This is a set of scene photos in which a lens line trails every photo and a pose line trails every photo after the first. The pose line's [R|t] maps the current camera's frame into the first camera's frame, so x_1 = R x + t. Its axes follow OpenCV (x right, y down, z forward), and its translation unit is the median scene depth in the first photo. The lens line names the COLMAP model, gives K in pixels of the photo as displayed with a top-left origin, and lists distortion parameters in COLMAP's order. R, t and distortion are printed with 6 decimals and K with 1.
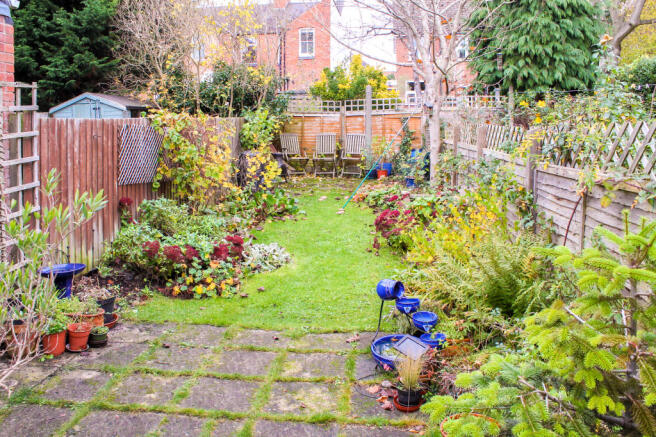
lens RADIAL K [[1336.9, 0, 327.4], [0, 1336.9, 219.5], [0, 0, 1]] dist [-0.618334, 0.000000]
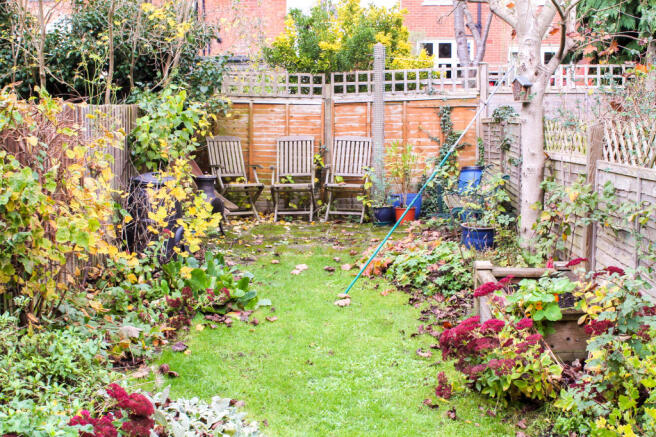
lens RADIAL K [[1126.5, 0, 328.7], [0, 1126.5, 217.8], [0, 0, 1]] dist [-0.065904, 0.000000]
pose [[0.990534, -0.007347, 0.137070, -0.049819], [0.003587, 0.999611, 0.027660, -0.045993], [-0.137220, -0.026907, 0.990175, 0.573914]]
